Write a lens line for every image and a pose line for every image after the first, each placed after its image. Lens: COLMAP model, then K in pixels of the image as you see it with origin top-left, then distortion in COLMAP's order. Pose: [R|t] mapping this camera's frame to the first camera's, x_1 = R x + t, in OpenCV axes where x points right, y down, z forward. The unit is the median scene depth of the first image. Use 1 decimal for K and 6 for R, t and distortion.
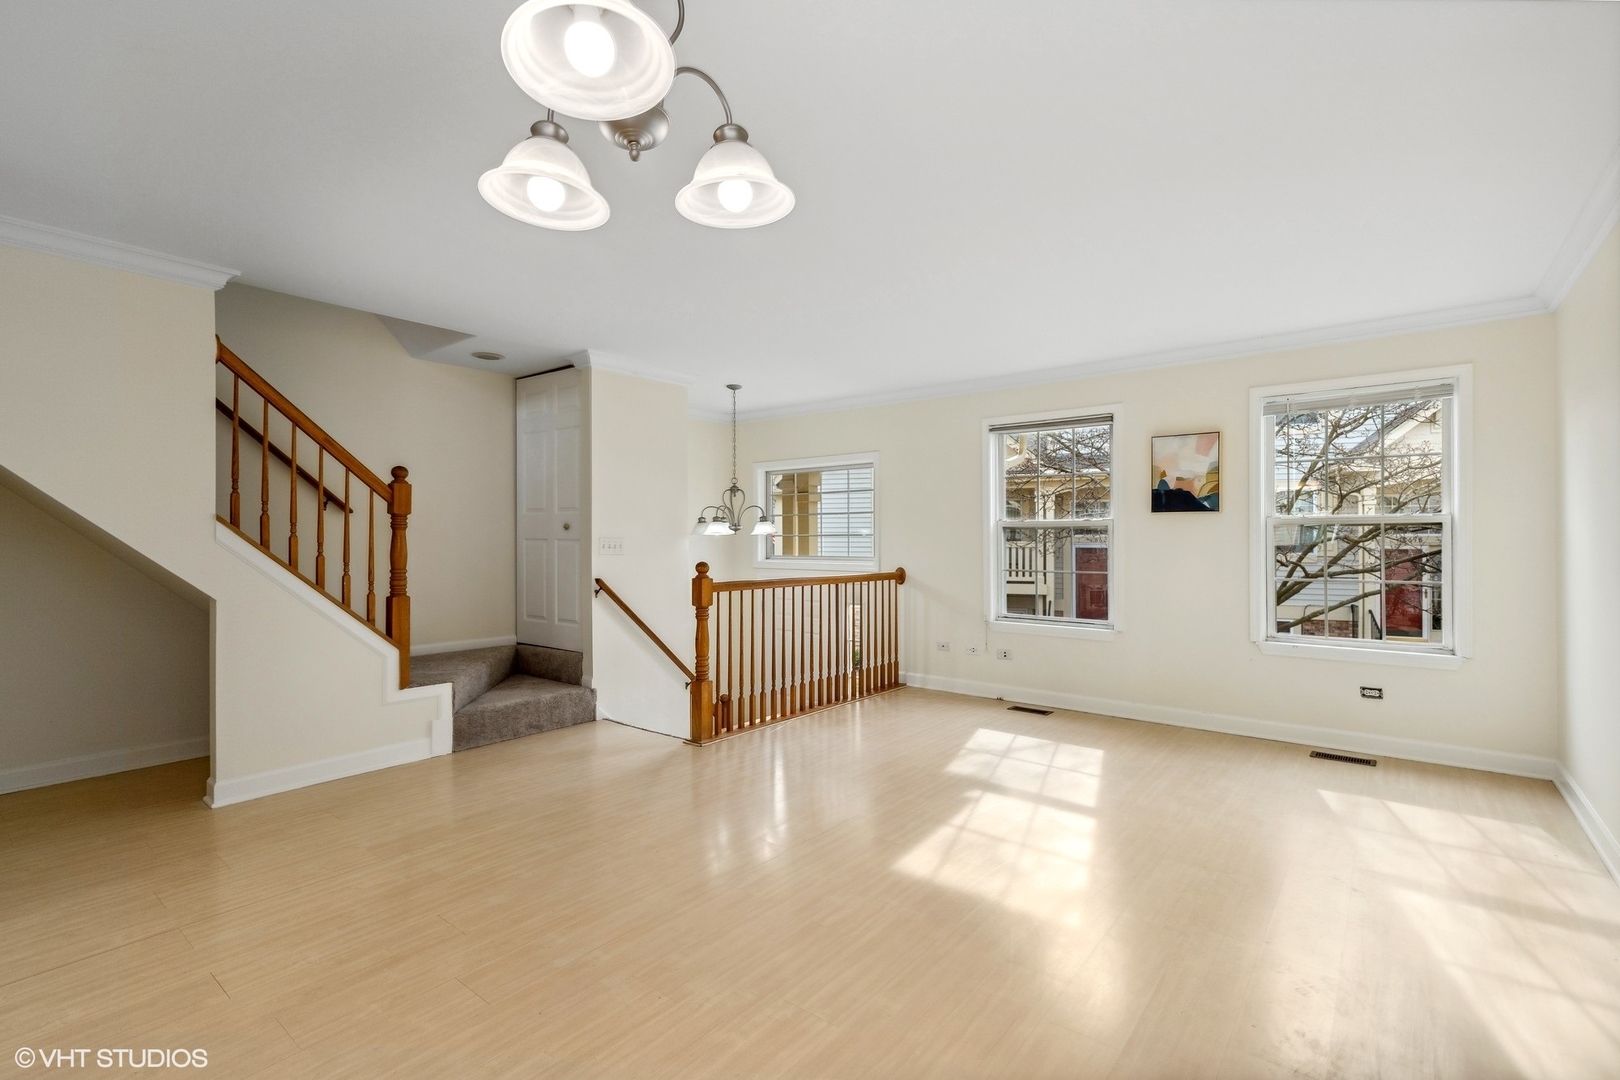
lens RADIAL K [[727.2, 0, 817.0], [0, 727.2, 537.1], [0, 0, 1]] dist [0.000240, 0.000252]
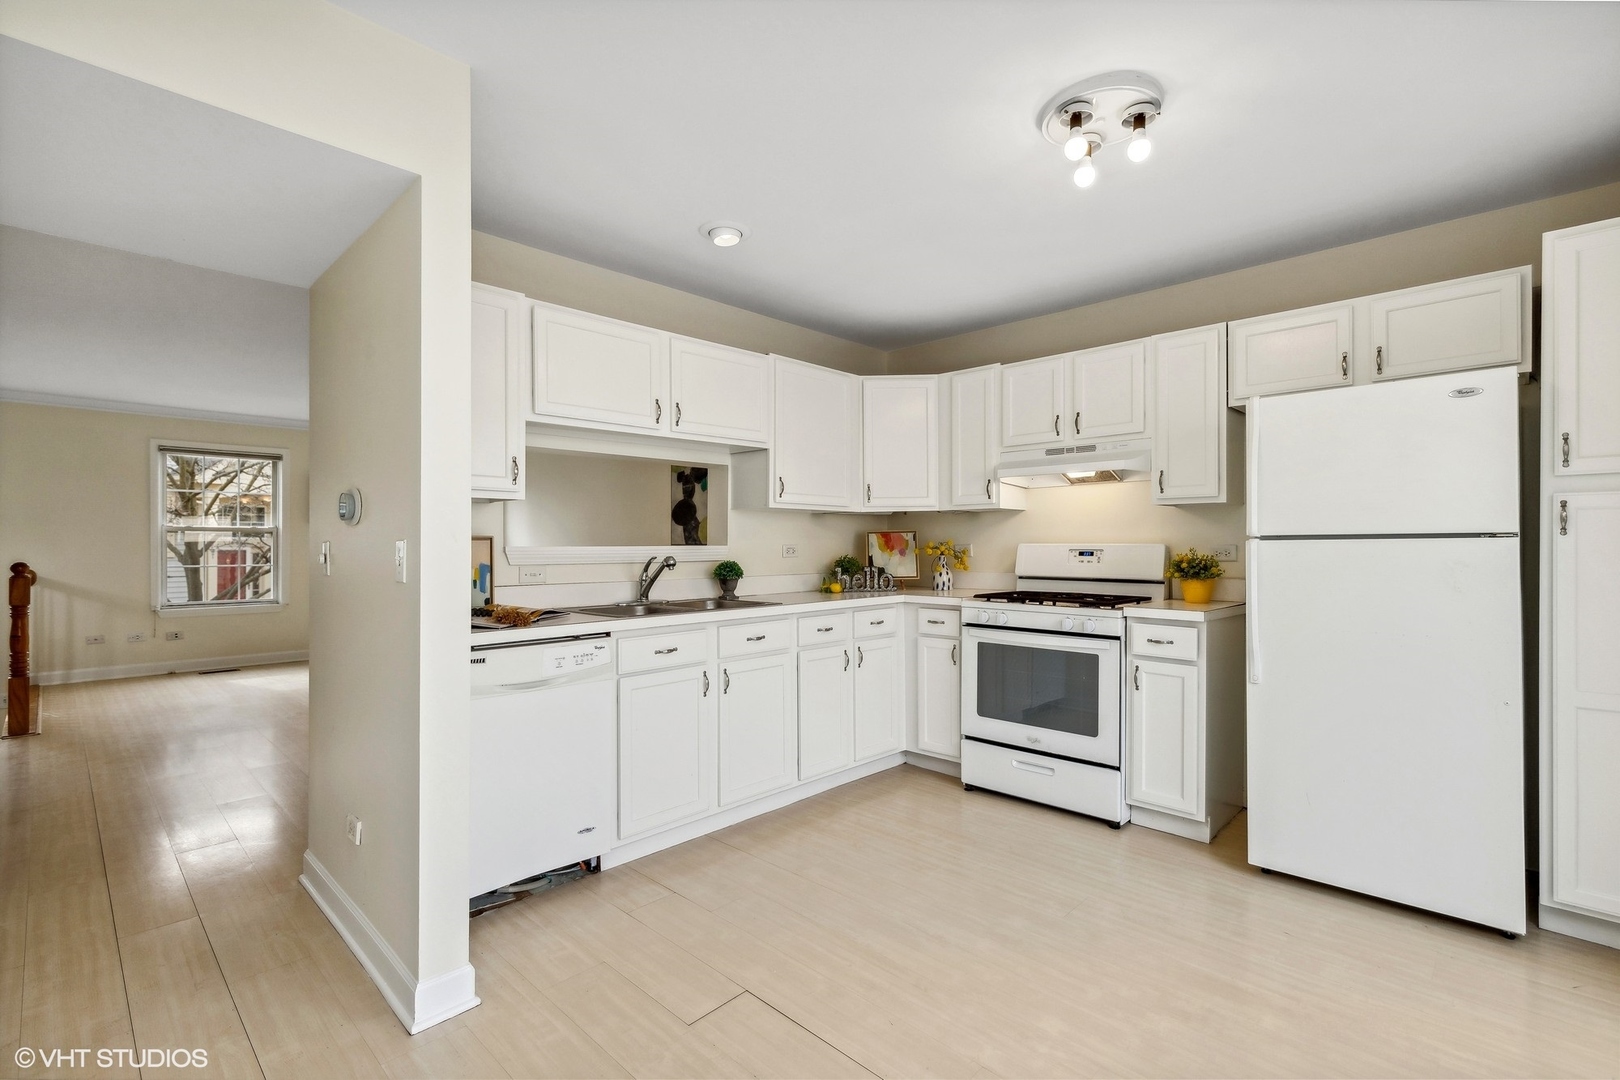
lens RADIAL K [[737.6, 0, 786.4], [0, 737.6, 544.5], [0, 0, 1]] dist [0.051792, 0.000085]
pose [[0.118132, -0.000692, 0.992998, -1.233656], [-0.004374, 0.999990, 0.001217, 0.003093], [-0.992988, -0.004488, 0.118128, -0.233477]]
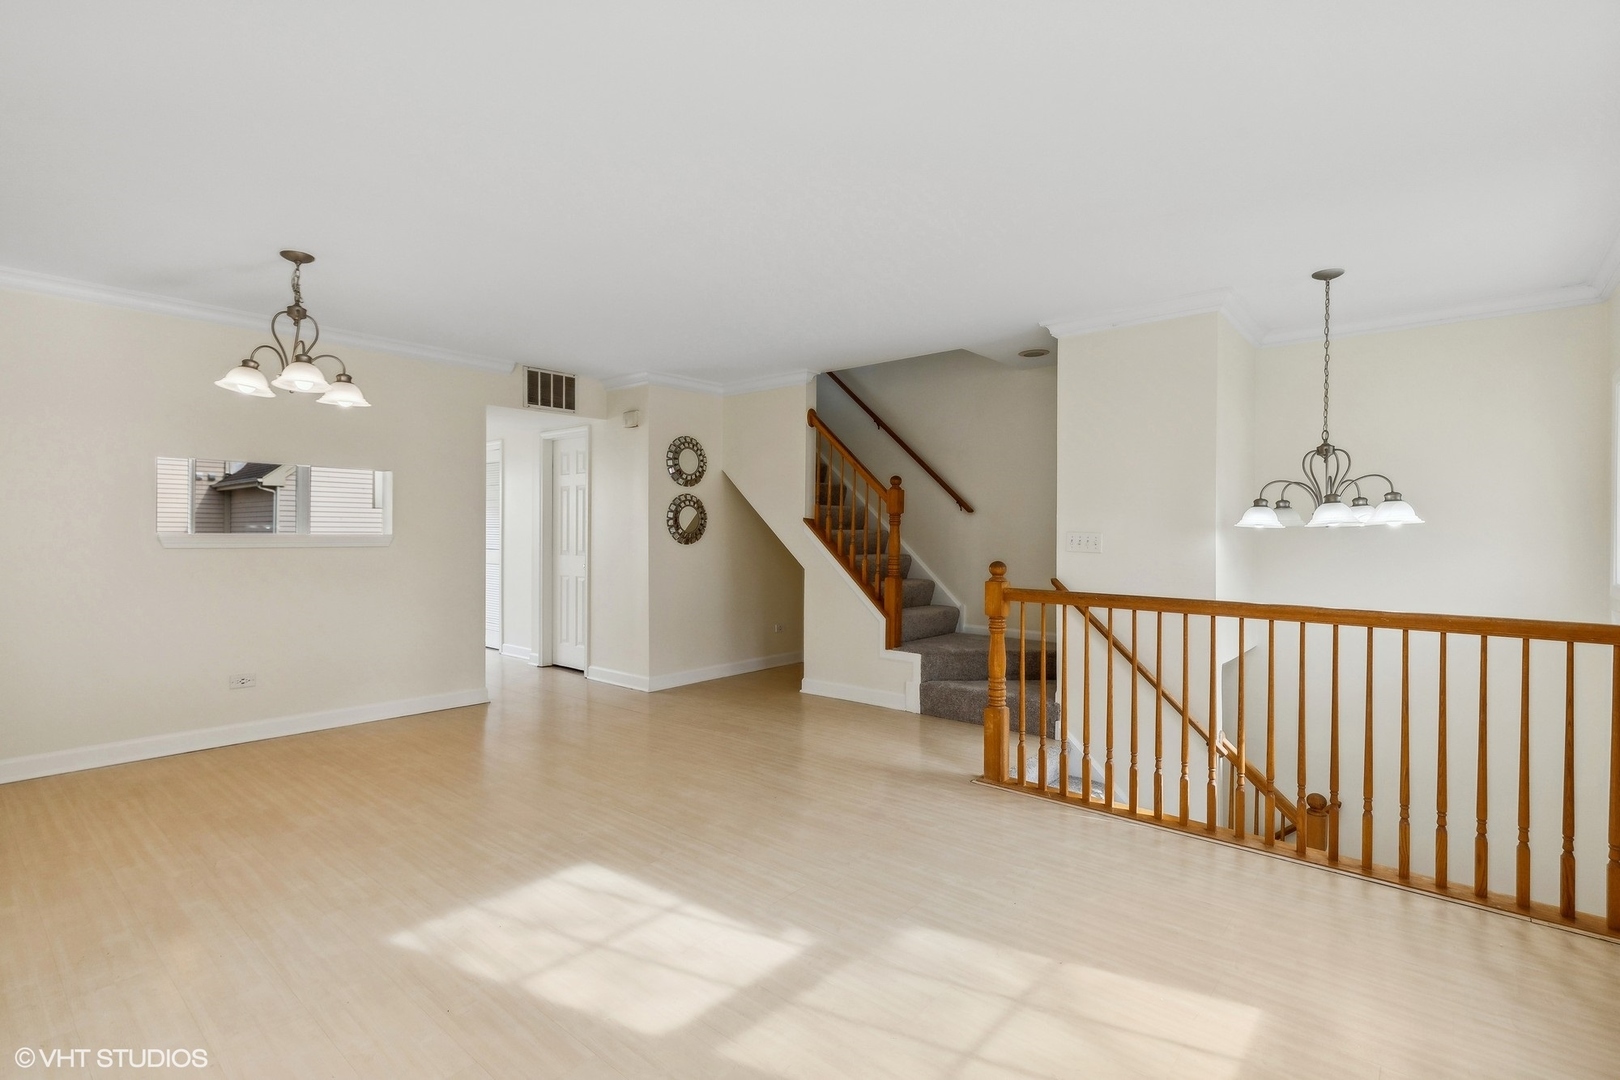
lens RADIAL K [[756.4, 0, 816.1], [0, 756.4, 542.5], [0, 0, 1]] dist [-0.002100, -0.000142]
pose [[-0.025982, 0.011639, -0.999595, 0.758923], [-0.001905, 0.999930, 0.011693, 0.004405], [0.999661, 0.002208, -0.025958, 0.906161]]
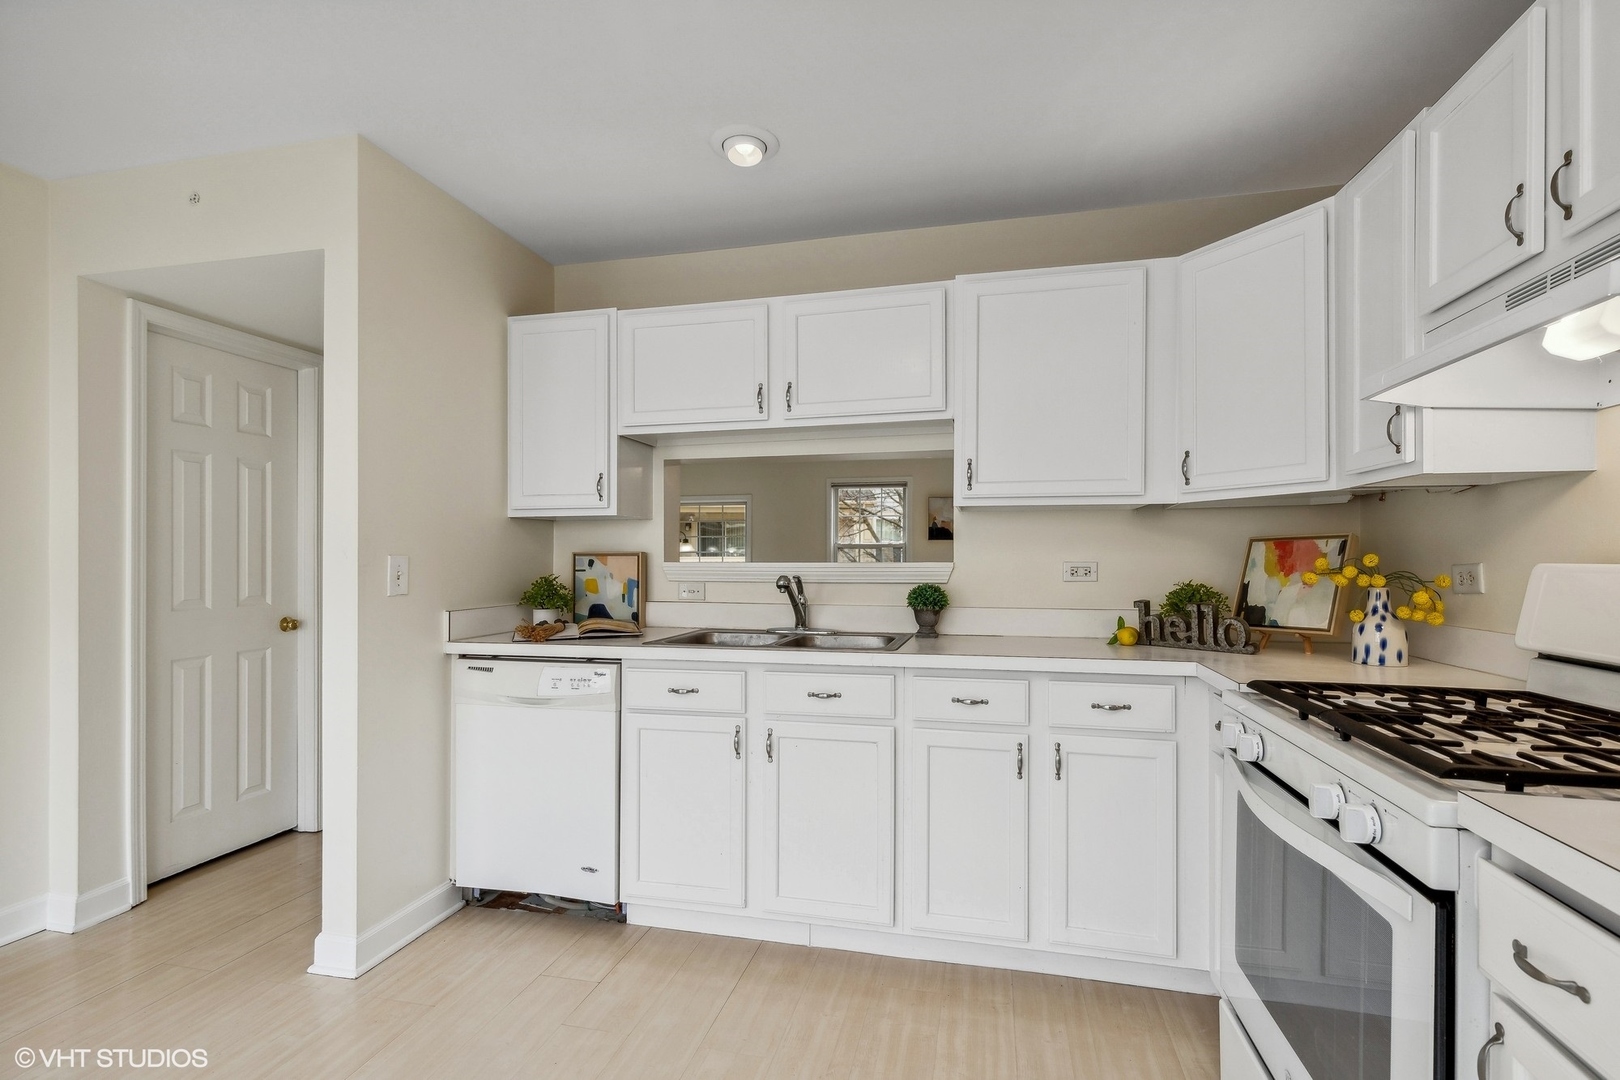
lens RADIAL K [[751.8, 0, 809.4], [0, 751.8, 553.9], [0, 0, 1]] dist [0.026696, 0.000169]
pose [[0.902545, 0.002961, 0.430585, -0.703137], [-0.003331, 0.999994, 0.000107, -0.001556], [-0.430583, -0.001531, 0.902550, -0.617618]]
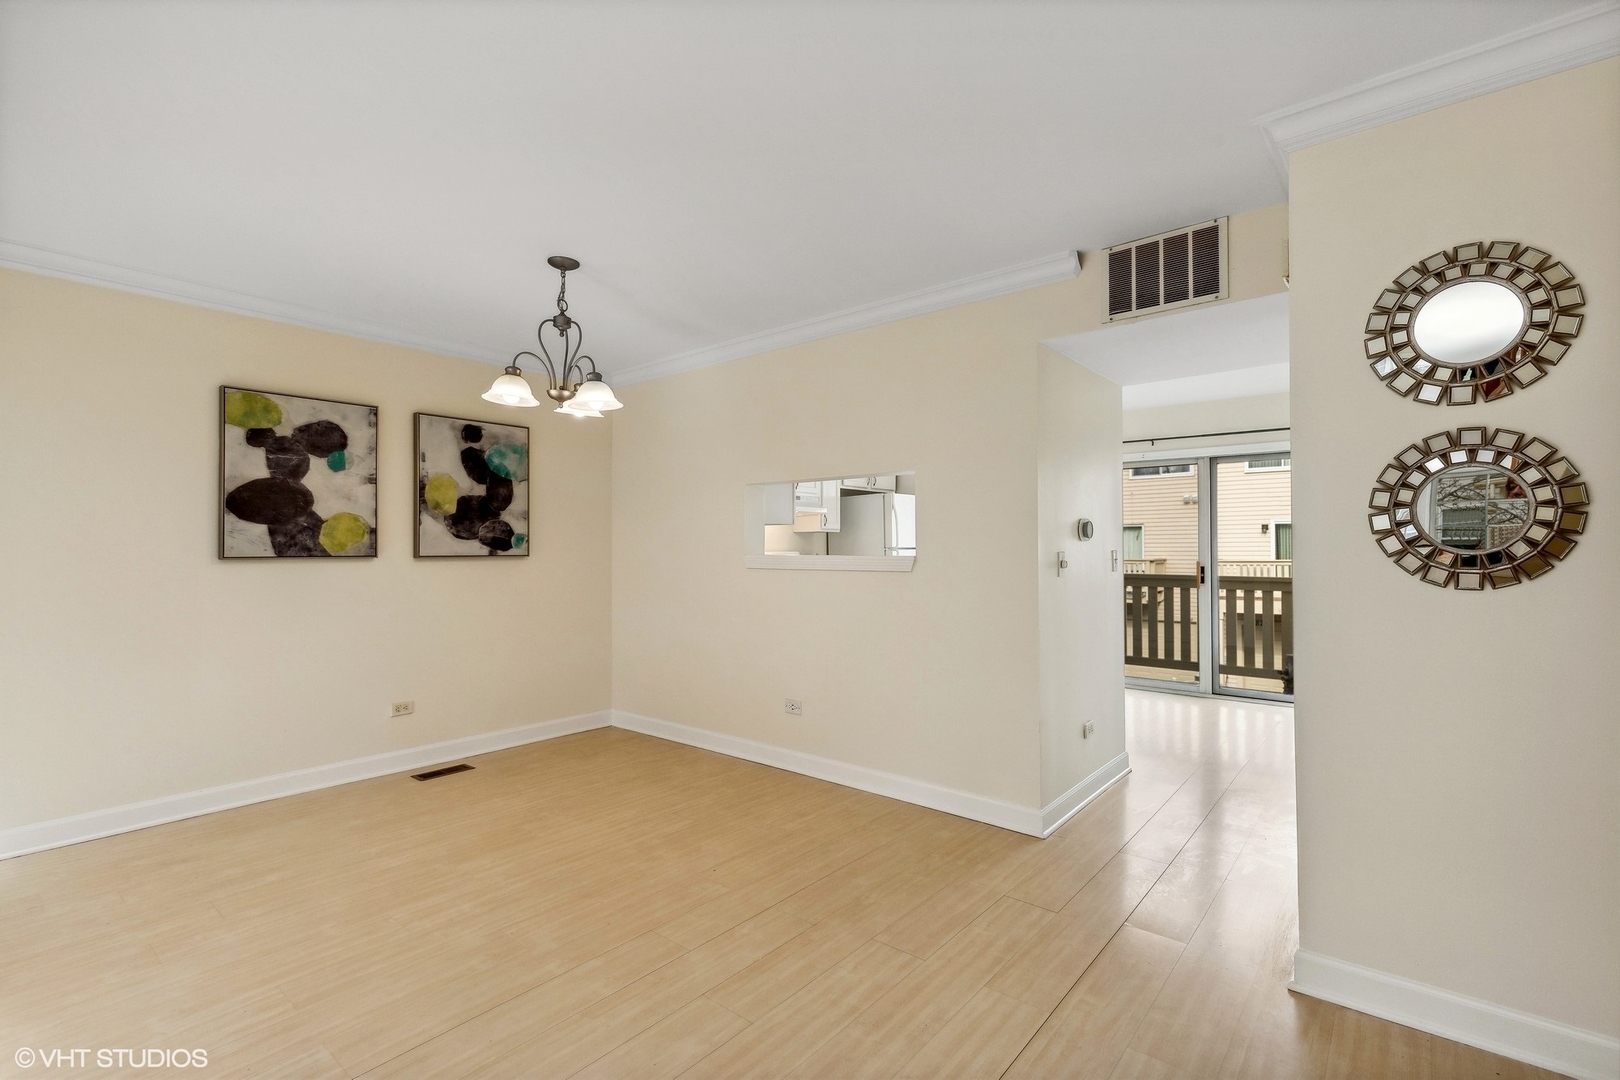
lens RADIAL K [[727.2, 0, 817.0], [0, 727.2, 537.1], [0, 0, 1]] dist [0.000240, 0.000252]
pose [[-0.999929, 0.004459, 0.011052, -0.357416], [0.004247, 0.999807, -0.019165, 0.001445], [-0.011135, -0.019117, -0.999755, 1.070057]]
